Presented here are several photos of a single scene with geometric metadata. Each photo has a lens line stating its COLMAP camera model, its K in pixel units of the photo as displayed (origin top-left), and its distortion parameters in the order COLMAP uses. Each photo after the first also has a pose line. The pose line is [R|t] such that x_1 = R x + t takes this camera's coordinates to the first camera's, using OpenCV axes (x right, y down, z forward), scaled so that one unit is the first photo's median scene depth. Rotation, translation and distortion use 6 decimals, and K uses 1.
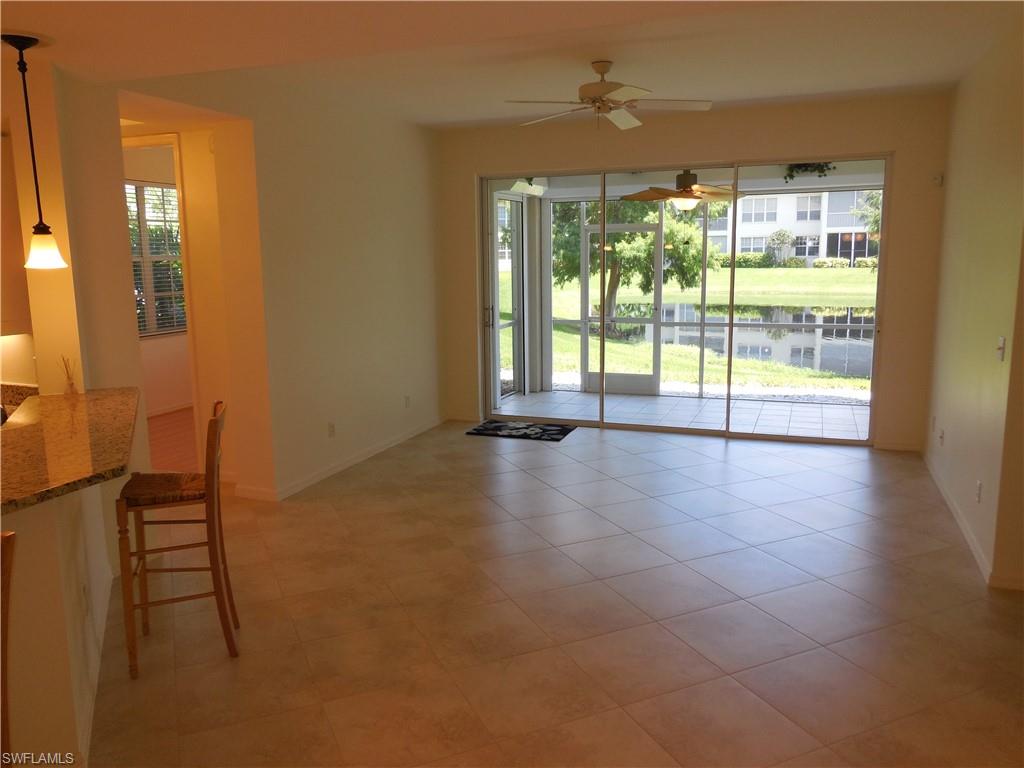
lens RADIAL K [[770.7, 0, 513.1], [0, 770.7, 384.9], [0, 0, 1]] dist [-0.011382, 0.003125]
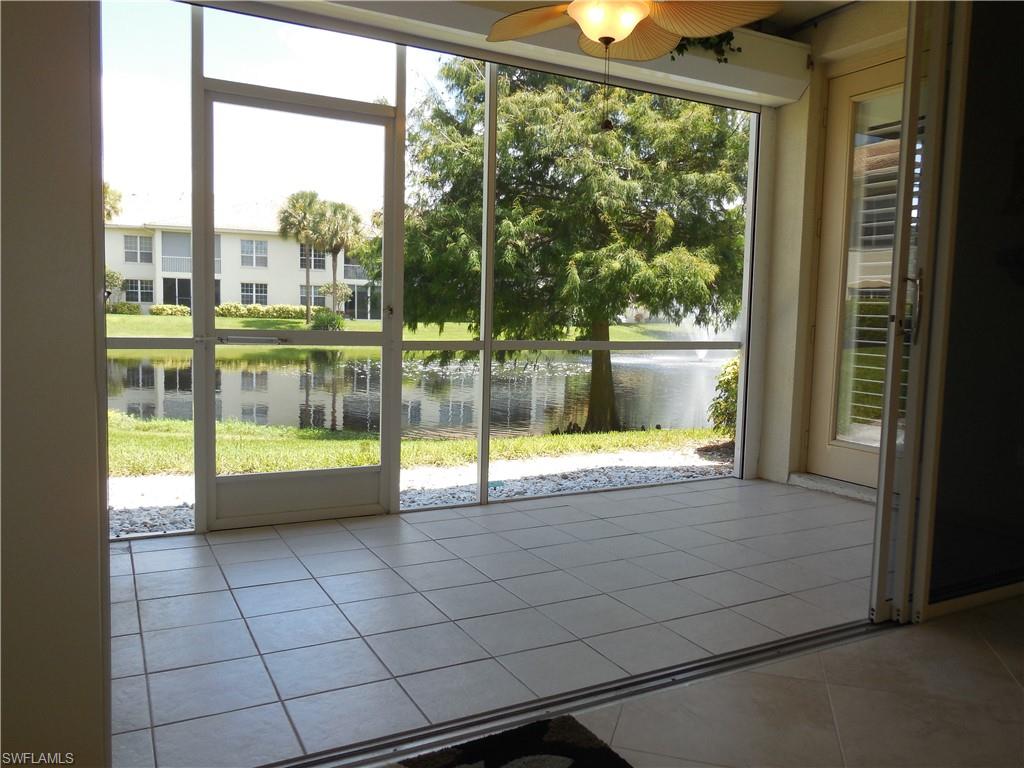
lens RADIAL K [[770.7, 0, 513.6], [0, 770.7, 387.5], [0, 0, 1]] dist [-0.011382, 0.003125]
pose [[0.651228, -0.040075, 0.757823, -0.014765], [0.091824, 0.995429, -0.026268, -0.006274], [-0.753306, 0.086693, 0.651931, 0.108529]]
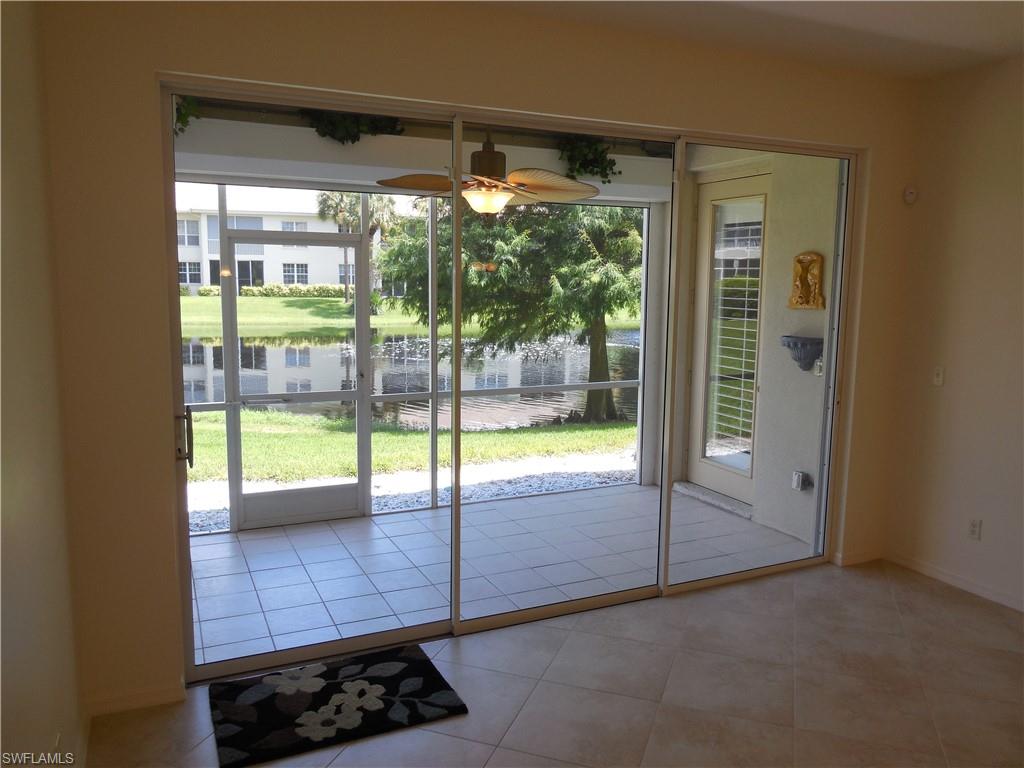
lens RADIAL K [[770.7, 0, 511.5], [0, 770.7, 385.7], [0, 0, 1]] dist [-0.011382, 0.003125]
pose [[0.693531, -0.076106, 0.716395, -0.026382], [0.099988, 0.994949, 0.008901, -0.013512], [-0.713454, 0.065458, 0.697638, 0.079618]]
